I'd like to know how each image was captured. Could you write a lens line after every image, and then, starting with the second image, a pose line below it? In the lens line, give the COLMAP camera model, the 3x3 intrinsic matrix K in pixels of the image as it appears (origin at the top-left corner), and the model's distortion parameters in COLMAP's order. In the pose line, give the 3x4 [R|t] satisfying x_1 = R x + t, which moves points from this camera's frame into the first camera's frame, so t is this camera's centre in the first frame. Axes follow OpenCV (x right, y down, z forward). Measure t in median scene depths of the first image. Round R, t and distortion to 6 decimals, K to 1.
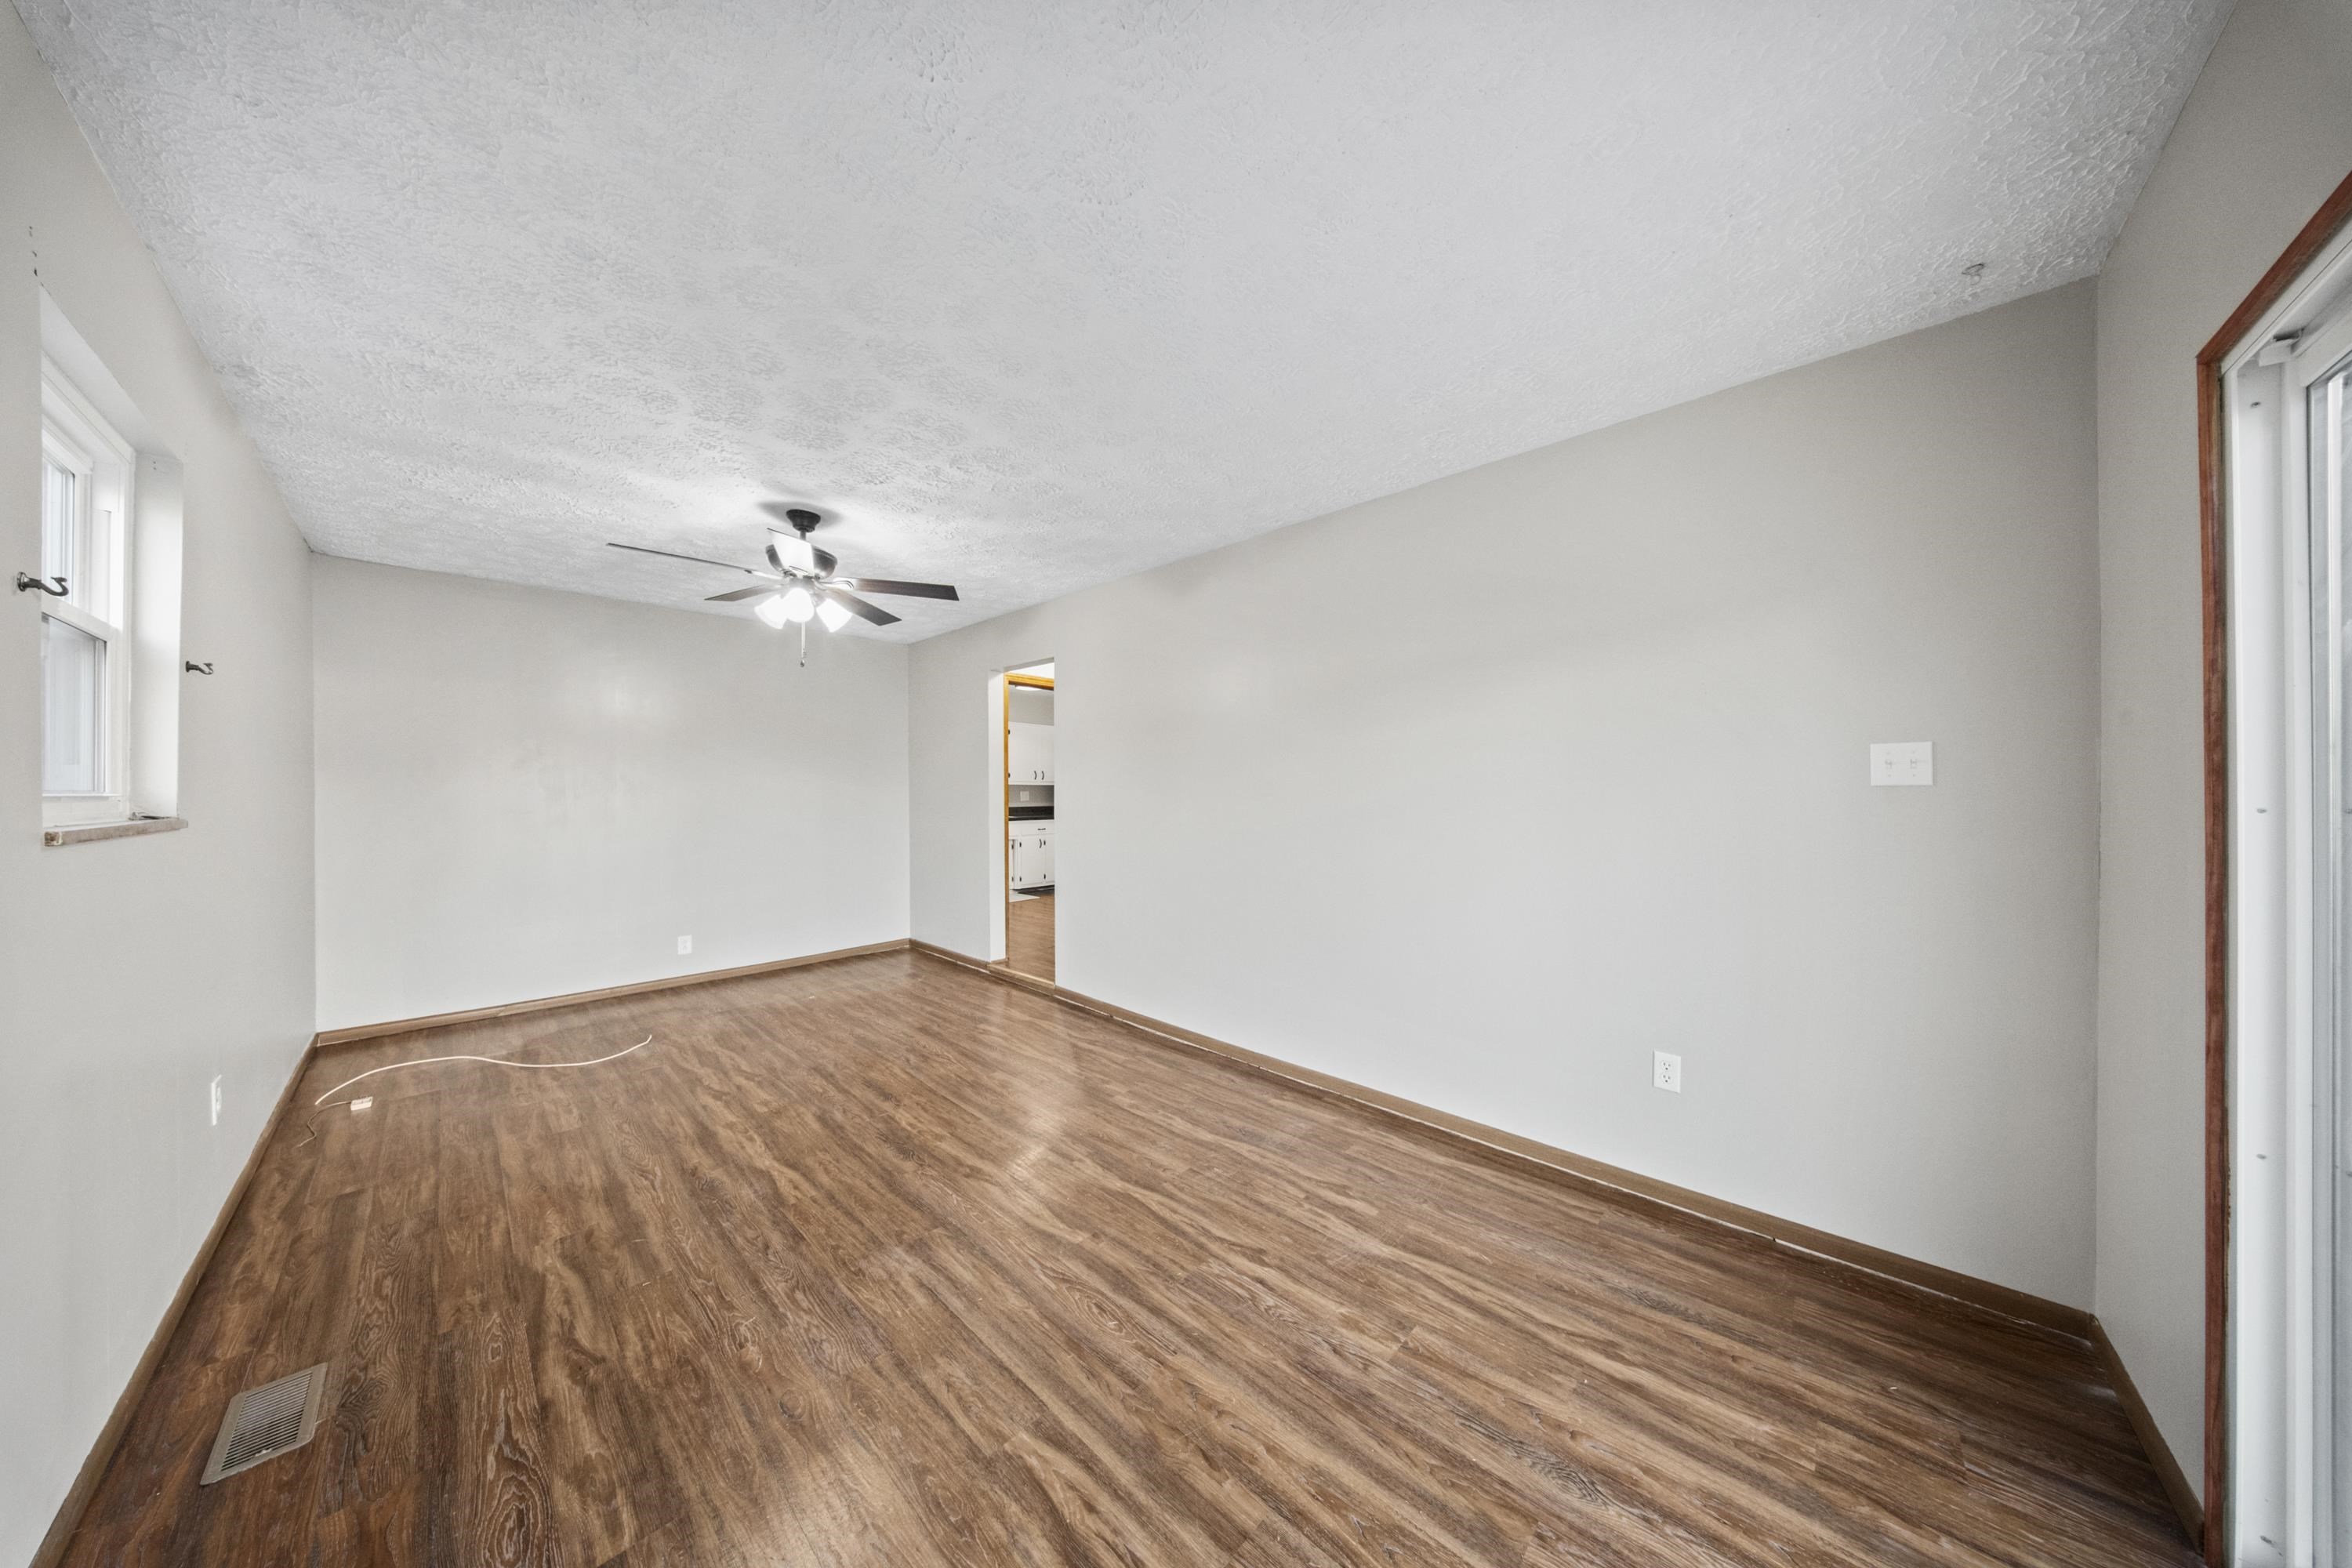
lens RADIAL K [[725.3, 0, 1171.4], [0, 725.3, 786.9], [0, 0, 1]] dist [-0.000615, -0.000076]
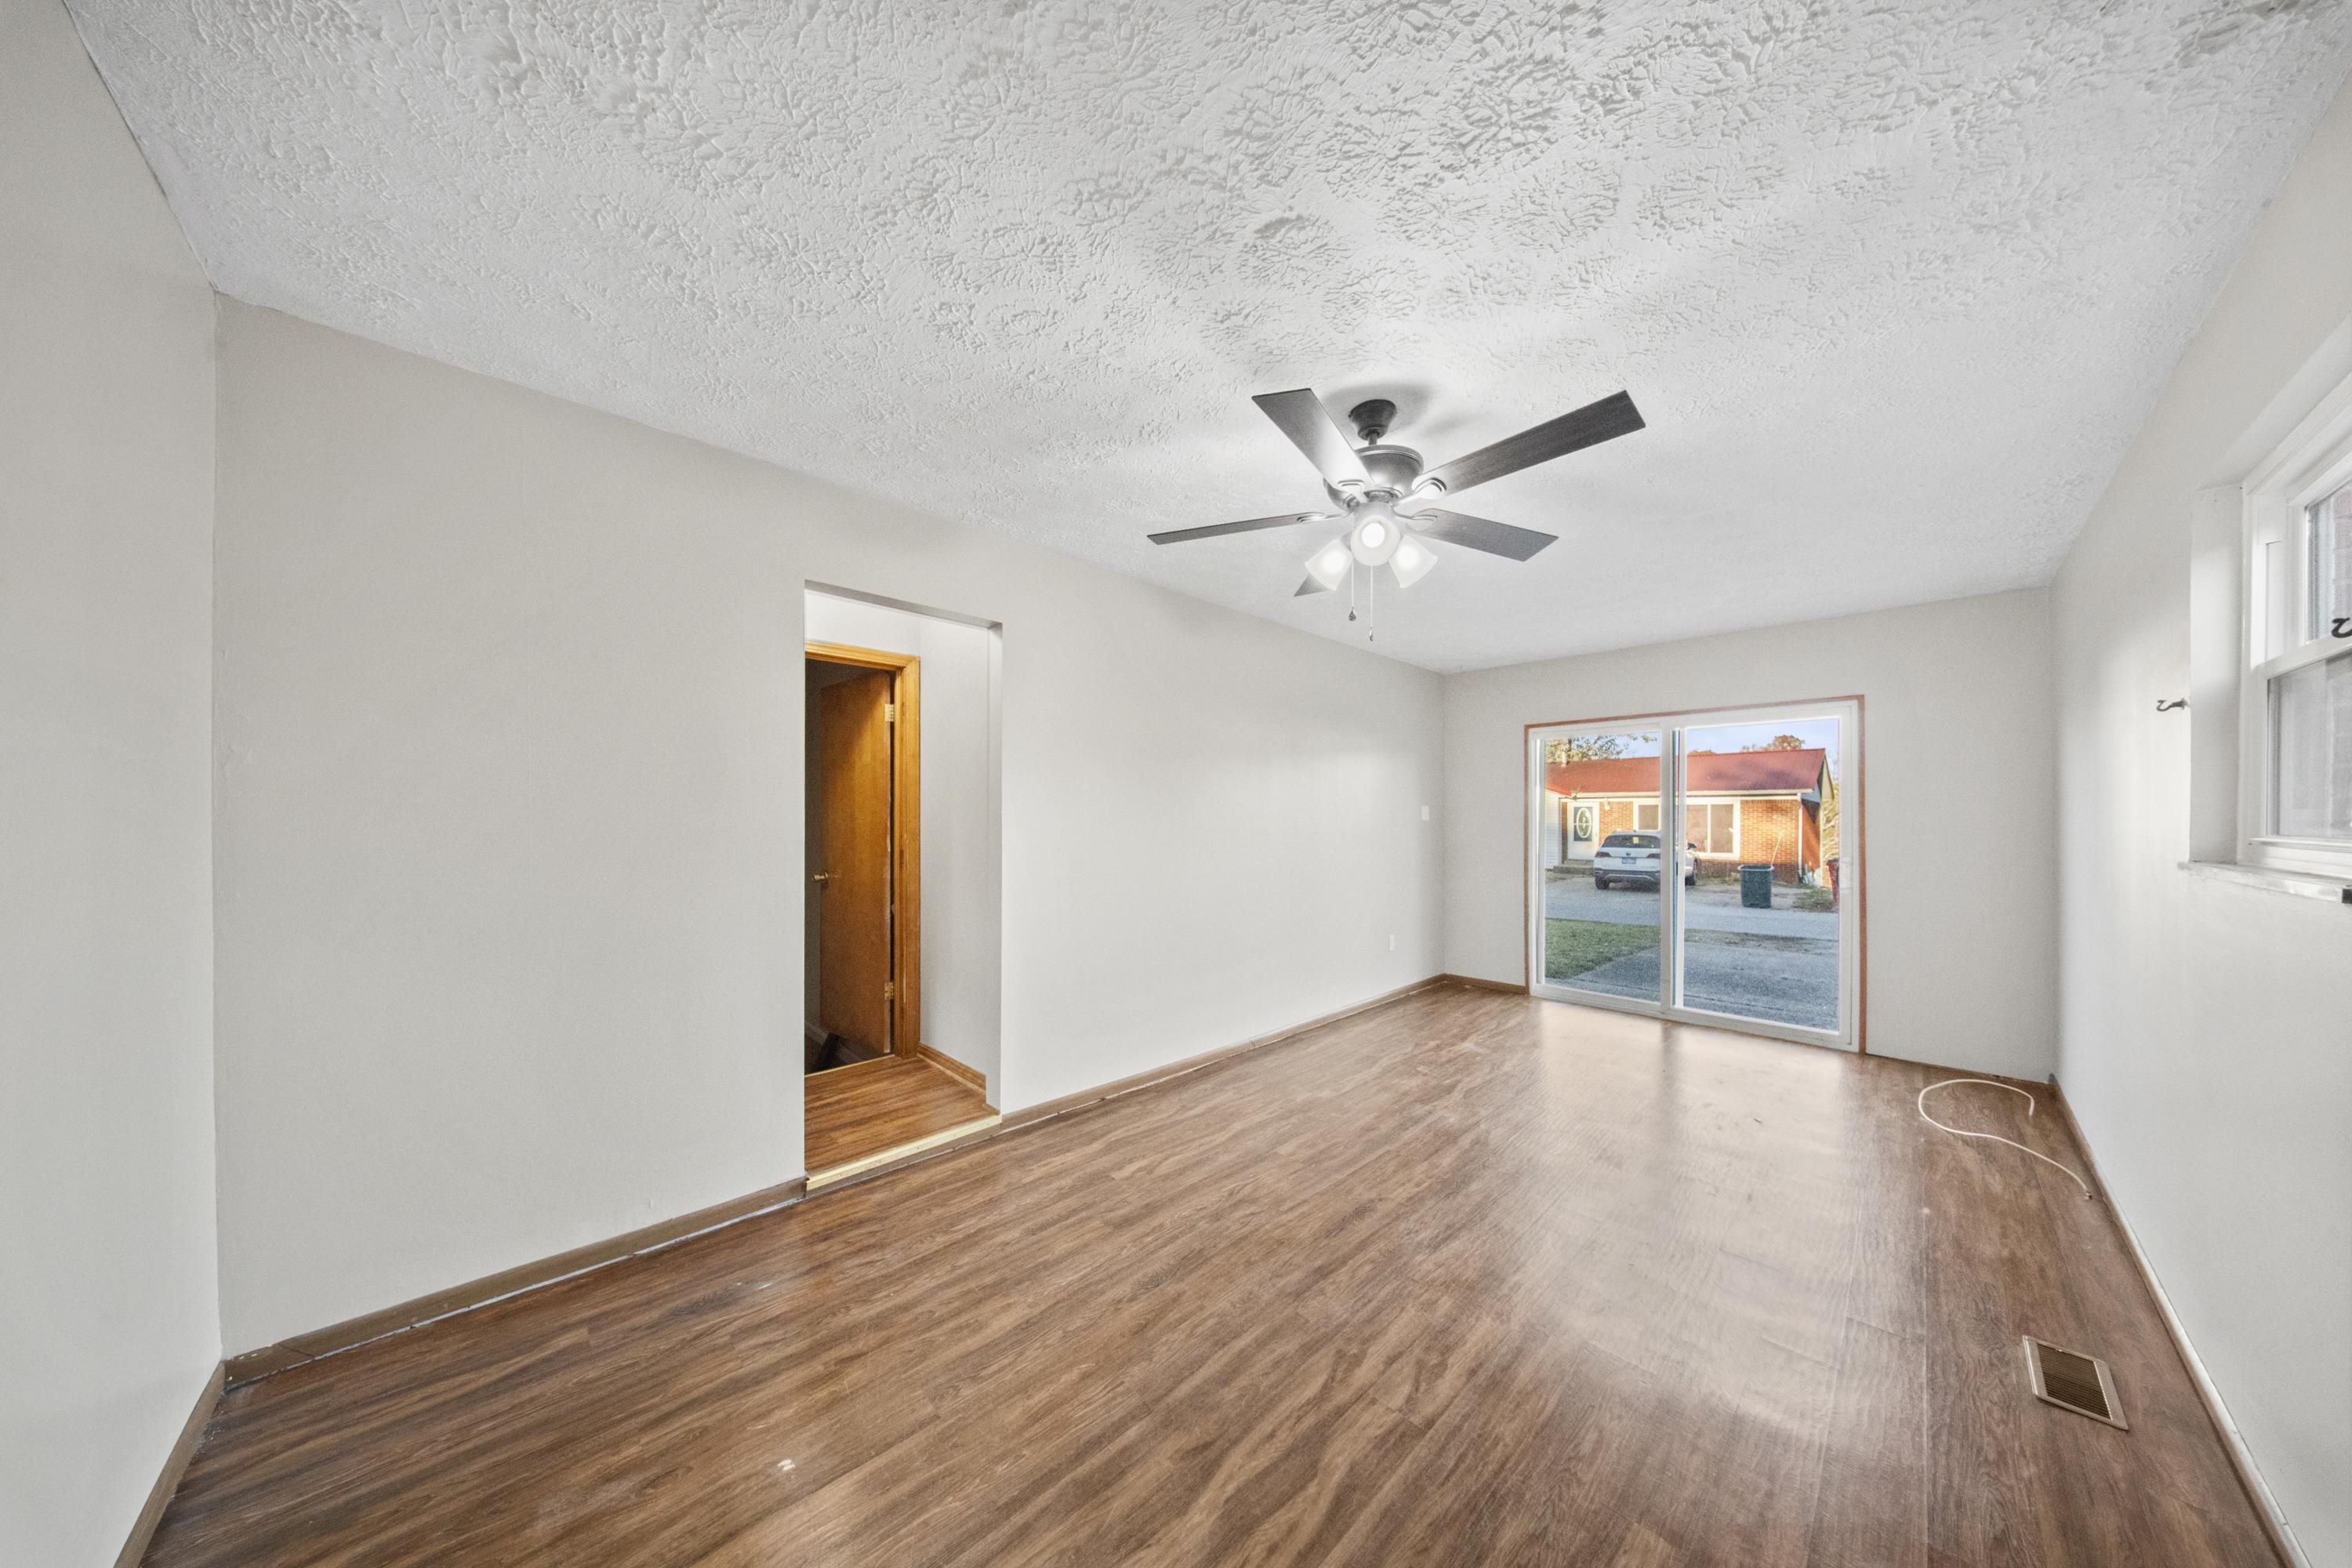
lens RADIAL K [[725.3, 0, 1171.4], [0, 725.3, 786.9], [0, 0, 1]] dist [-0.000615, -0.000076]
pose [[0.018127, 0.038601, 0.999090, -1.078559], [-0.008162, 0.999227, -0.038459, -0.011350], [-0.999802, -0.007458, 0.018428, 1.060268]]
